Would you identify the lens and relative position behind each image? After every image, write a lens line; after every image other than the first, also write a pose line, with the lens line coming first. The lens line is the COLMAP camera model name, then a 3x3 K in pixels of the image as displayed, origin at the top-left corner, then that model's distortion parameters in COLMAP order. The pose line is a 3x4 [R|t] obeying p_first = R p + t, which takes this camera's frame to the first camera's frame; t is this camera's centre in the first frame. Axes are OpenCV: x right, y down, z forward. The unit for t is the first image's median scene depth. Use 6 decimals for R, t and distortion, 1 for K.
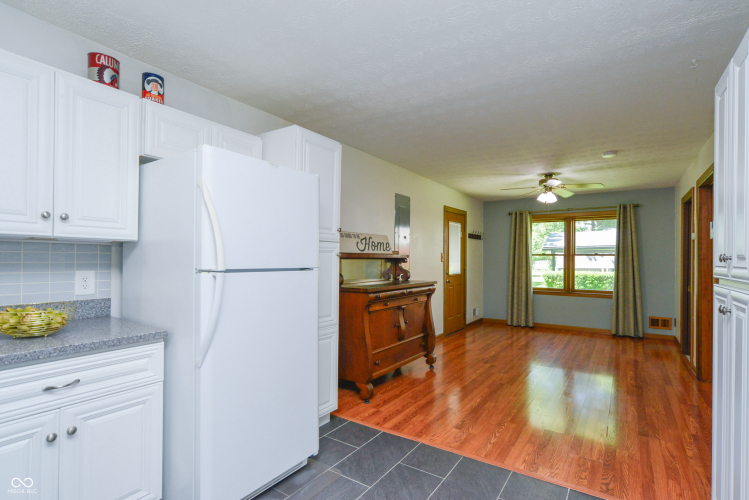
lens RADIAL K [[370.9, 0, 381.4], [0, 370.9, 255.8], [0, 0, 1]] dist [-0.018901, 0.013656]
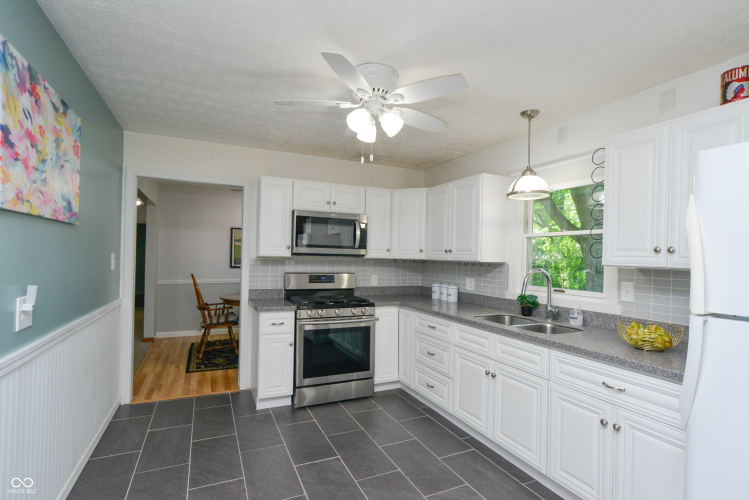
lens RADIAL K [[370.9, 0, 381.4], [0, 370.9, 255.8], [0, 0, 1]] dist [-0.018901, 0.013656]
pose [[-0.516739, -0.025031, -0.855777, 0.149419], [-0.024351, 0.999598, -0.014534, -0.014112], [0.855797, 0.013329, -0.517141, 0.229091]]
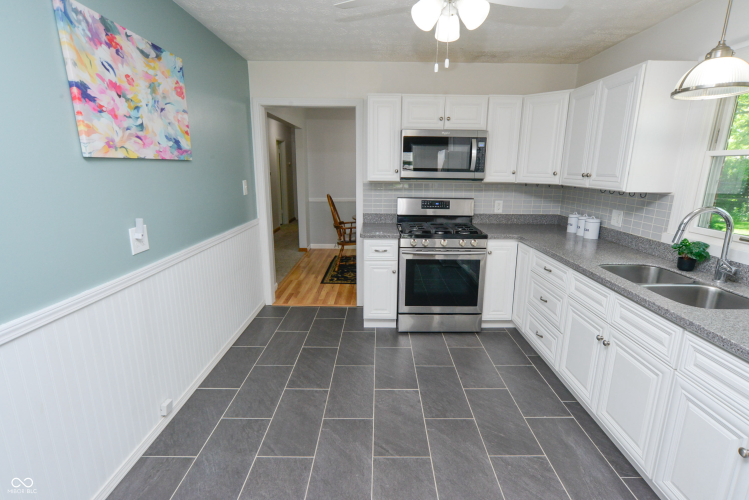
lens RADIAL K [[370.9, 0, 381.4], [0, 370.9, 255.8], [0, 0, 1]] dist [-0.018901, 0.013656]
pose [[-0.830494, 0.111328, -0.545789, 0.058521], [-0.017284, 0.974202, 0.225014, -0.034280], [0.556759, 0.196307, -0.807145, 0.261486]]
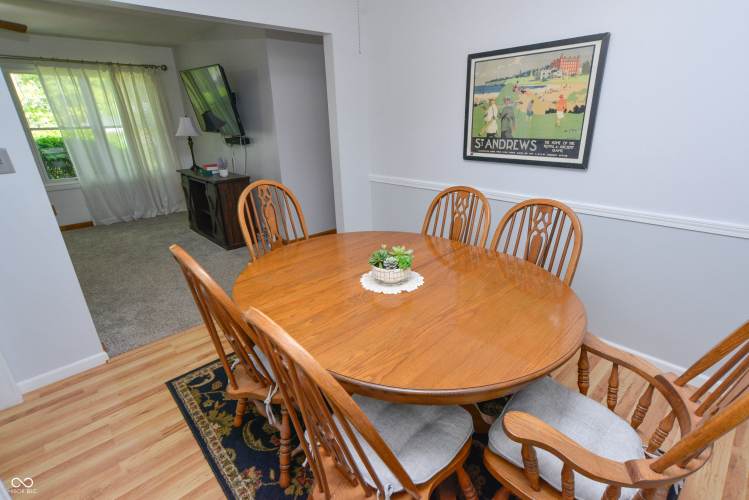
lens RADIAL K [[357.3, 0, 374.5], [0, 357.3, 250.0], [0, 0, 1]] dist [-0.002124, 0.009108]
pose [[-0.969987, -0.066693, 0.233834, -0.537216], [0.020149, 0.936298, 0.350628, -0.037197], [-0.242322, 0.344816, -0.906853, -0.220501]]
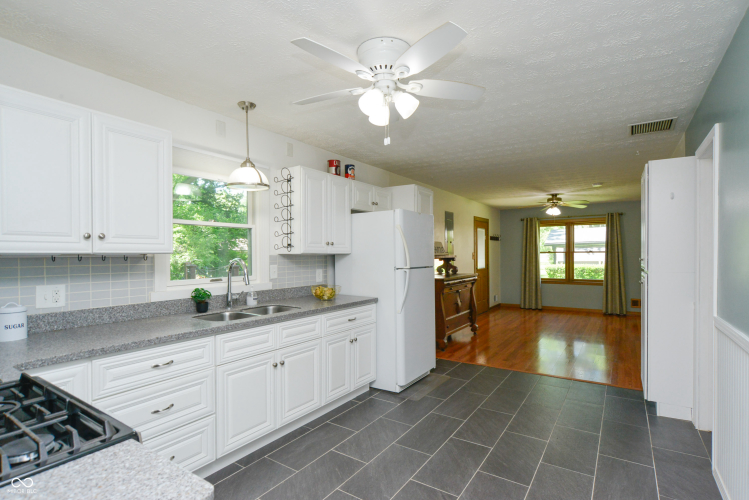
lens RADIAL K [[370.9, 0, 381.4], [0, 370.9, 255.8], [0, 0, 1]] dist [-0.018901, 0.013656]
pose [[0.999891, -0.014532, 0.002571, -0.162797], [0.014500, 0.999823, 0.012029, -0.016266], [-0.002745, -0.011991, 0.999924, -0.308505]]
